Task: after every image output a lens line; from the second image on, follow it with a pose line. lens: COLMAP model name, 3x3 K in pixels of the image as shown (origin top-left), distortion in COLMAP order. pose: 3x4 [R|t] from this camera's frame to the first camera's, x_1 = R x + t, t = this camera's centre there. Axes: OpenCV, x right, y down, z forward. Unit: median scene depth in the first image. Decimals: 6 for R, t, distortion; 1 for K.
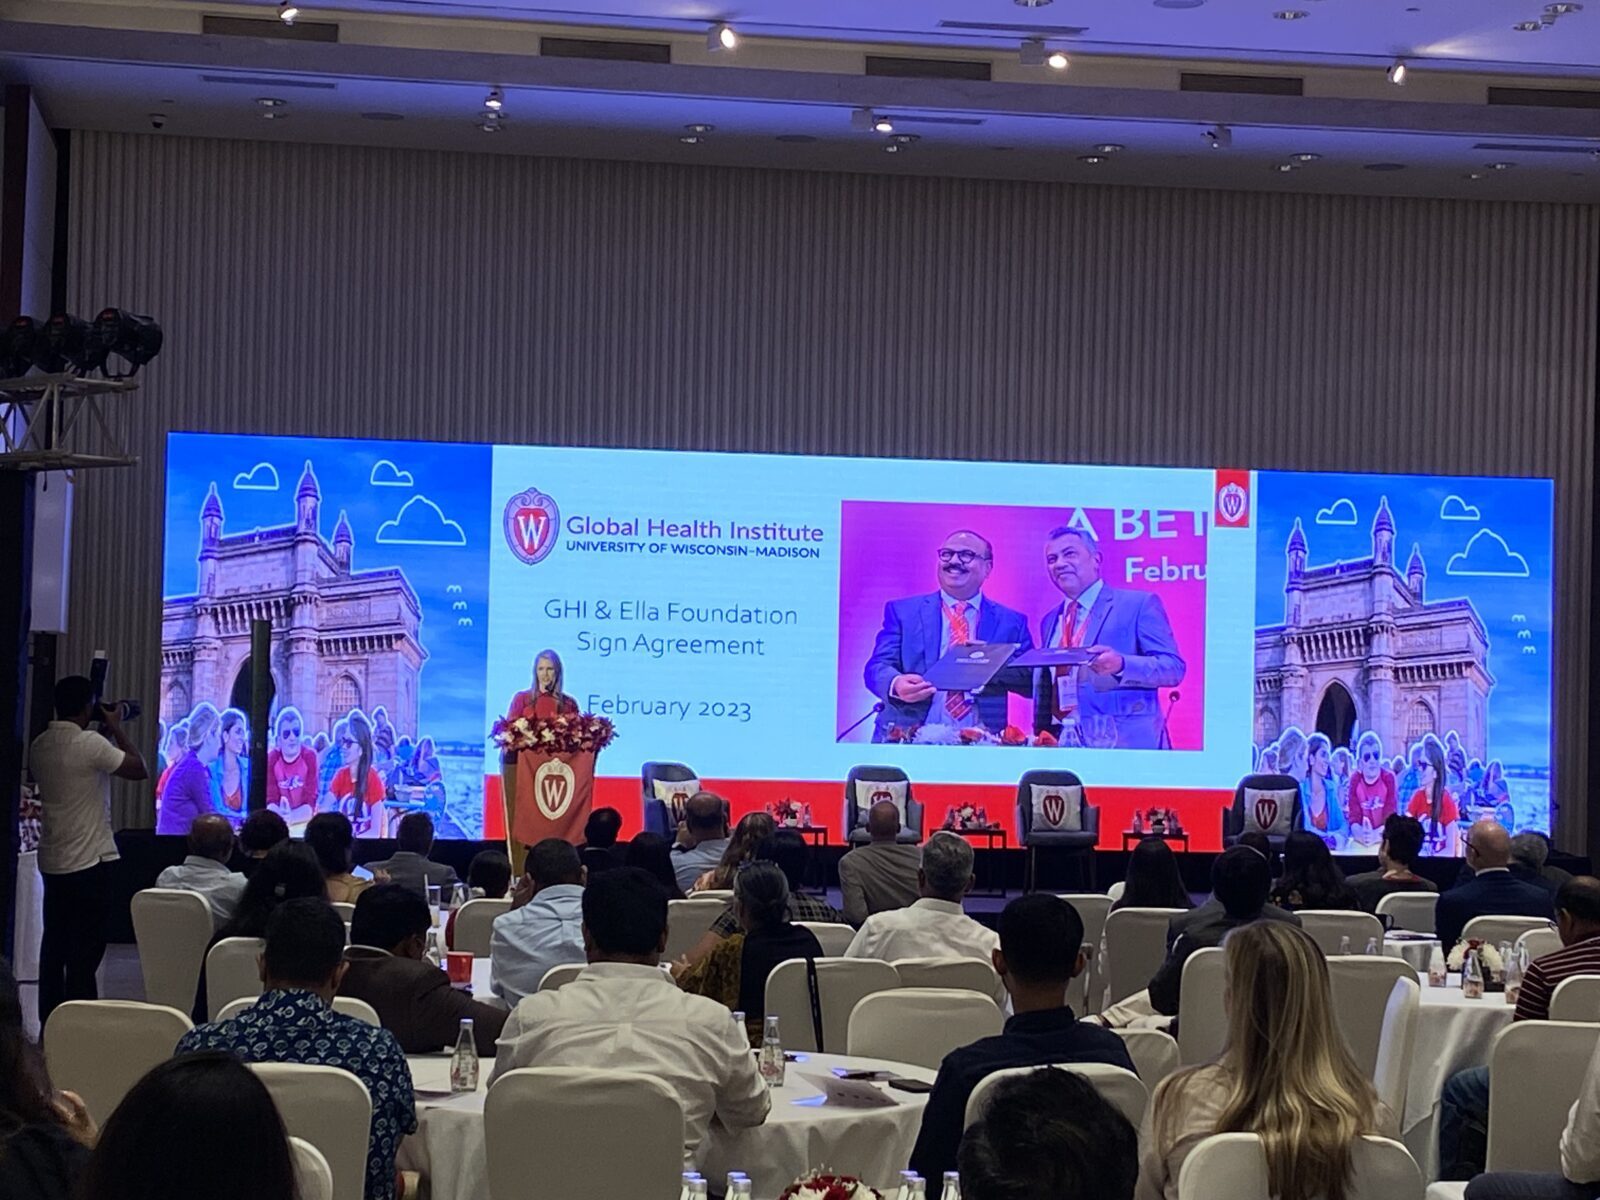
lens RADIAL K [[3214.7, 0, 800.0], [0, 3214.7, 600.0], [0, 0, 1]] dist [0.178868, -0.147503]
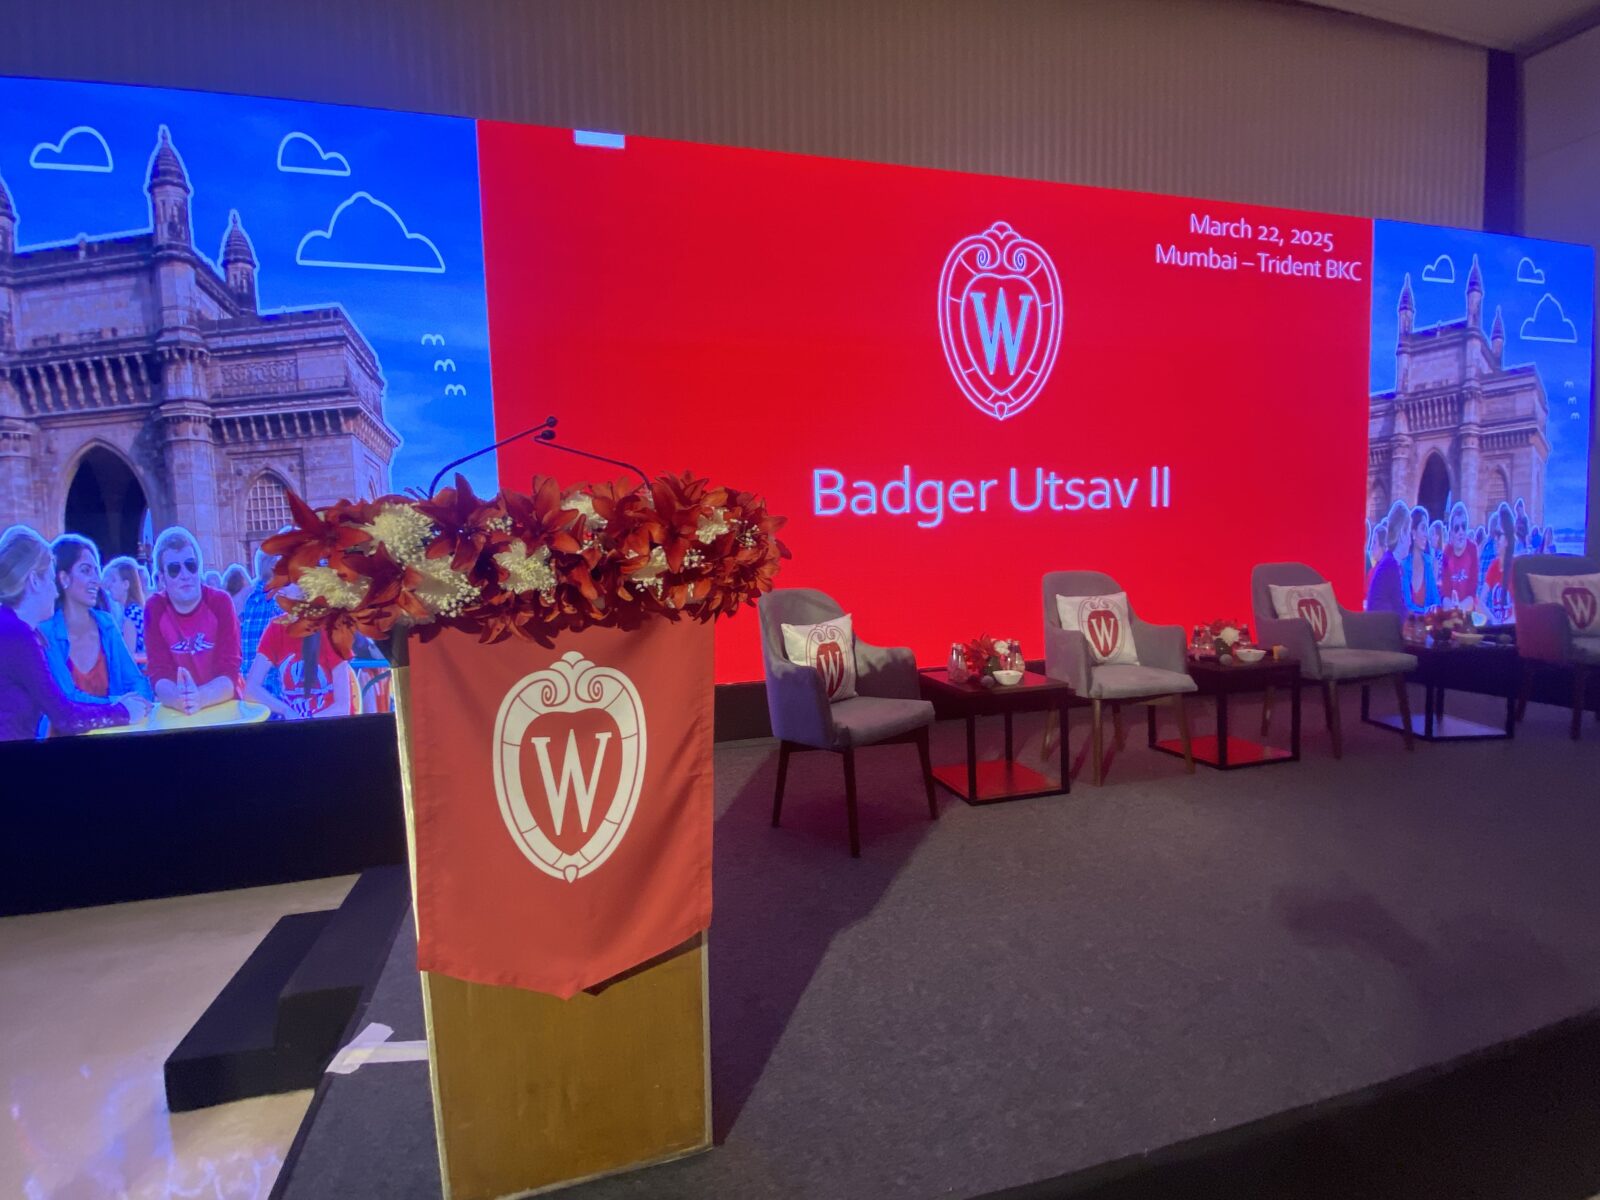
lens RADIAL K [[836.6, 0, 800.0], [0, 836.6, 600.0], [0, 0, 1]] dist [0.003465, -0.000882]
pose [[0.989995, -0.058410, 0.128445, -0.057713], [0.043114, 0.991981, 0.118803, 0.032997], [-0.134354, -0.112077, 0.984575, 0.816874]]
